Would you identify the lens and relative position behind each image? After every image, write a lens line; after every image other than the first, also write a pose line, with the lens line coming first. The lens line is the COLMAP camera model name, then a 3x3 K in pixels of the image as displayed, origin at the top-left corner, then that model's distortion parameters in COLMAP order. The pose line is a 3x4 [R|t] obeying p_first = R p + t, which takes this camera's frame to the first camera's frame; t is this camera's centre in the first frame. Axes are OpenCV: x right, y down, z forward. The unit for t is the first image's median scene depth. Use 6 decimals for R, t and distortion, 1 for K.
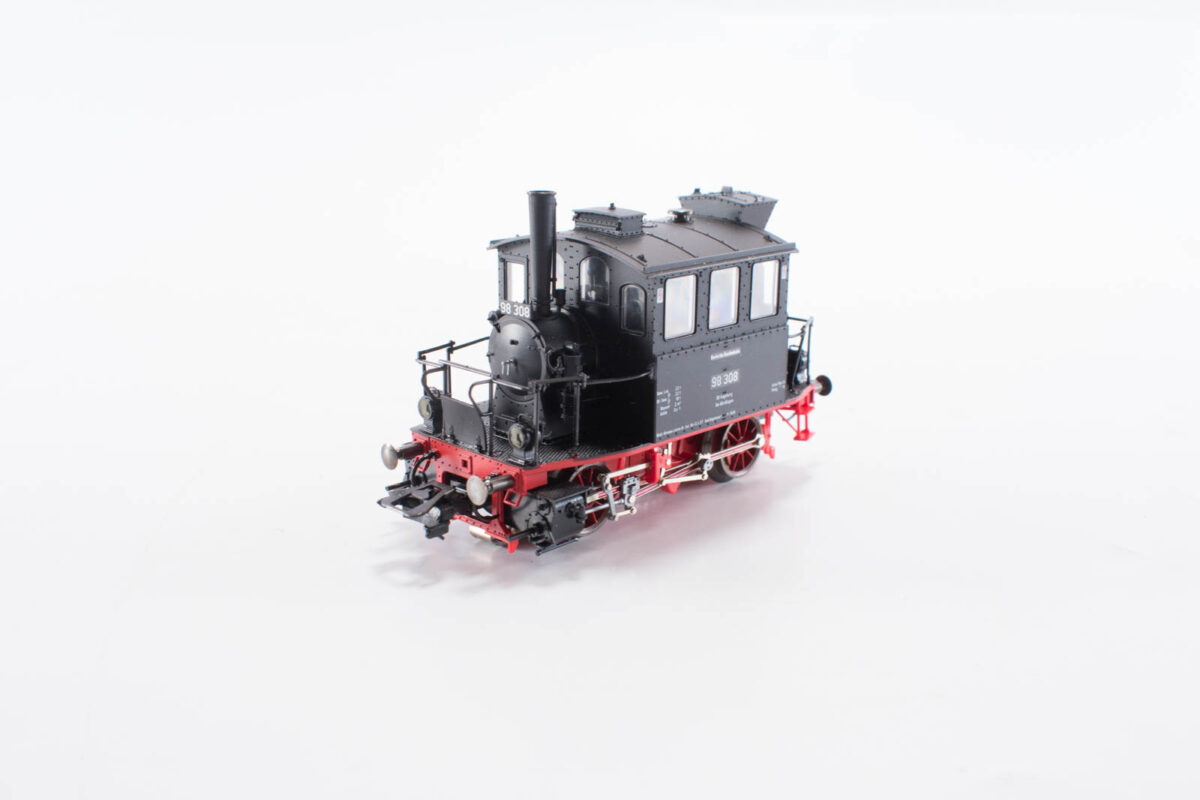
lens RADIAL K [[1237.6, 0, 604.9], [0, 1237.6, 423.0], [0, 0, 1]] dist [0.244544, -0.000648]
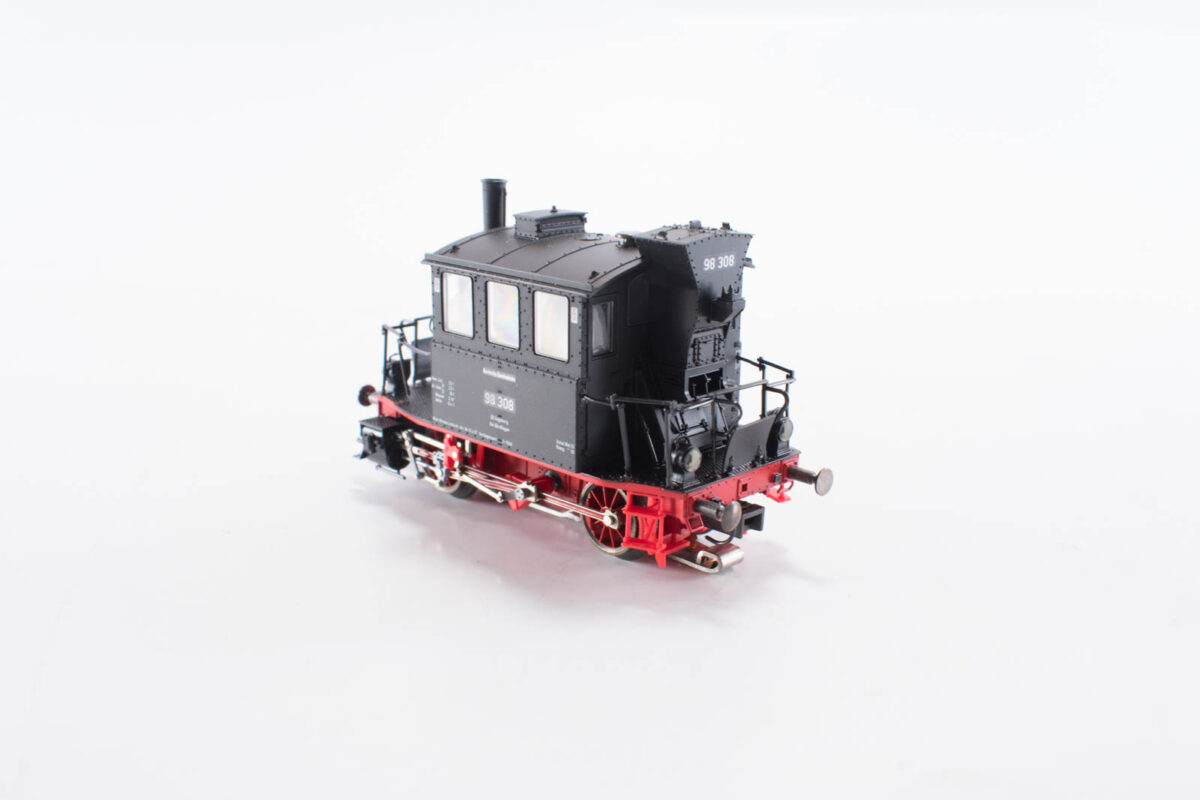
lens RADIAL K [[1237.6, 0, 604.9], [0, 1237.6, 423.0], [0, 0, 1]] dist [0.244544, -0.000648]
pose [[-0.011505, 0.273124, -0.961910, 1.005087], [-0.294021, 0.918524, 0.264322, -0.292709], [0.955730, 0.285863, 0.069737, 1.024870]]
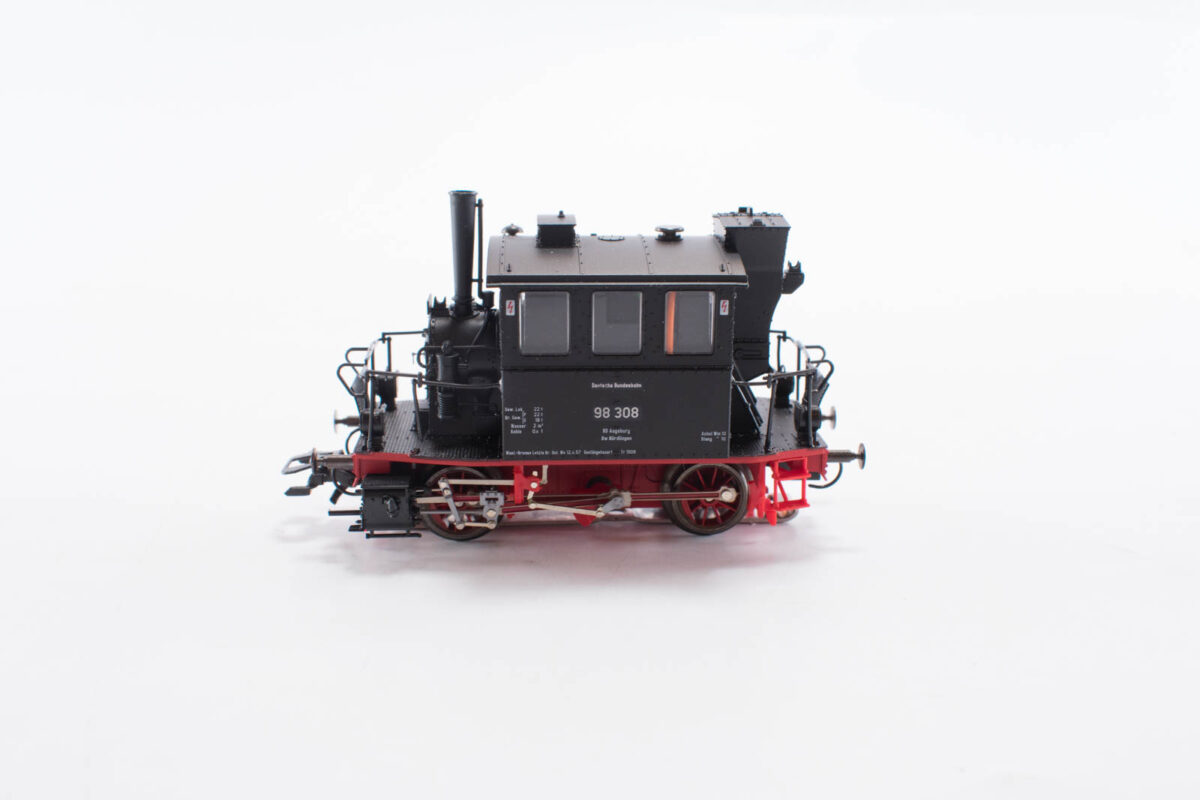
lens RADIAL K [[1237.6, 0, 604.9], [0, 1237.6, 423.0], [0, 0, 1]] dist [0.244544, -0.000648]
pose [[0.735594, 0.191309, -0.649848, 0.689248], [-0.191528, 0.978888, 0.071376, -0.091993], [0.649784, 0.071960, 0.756705, 0.309720]]
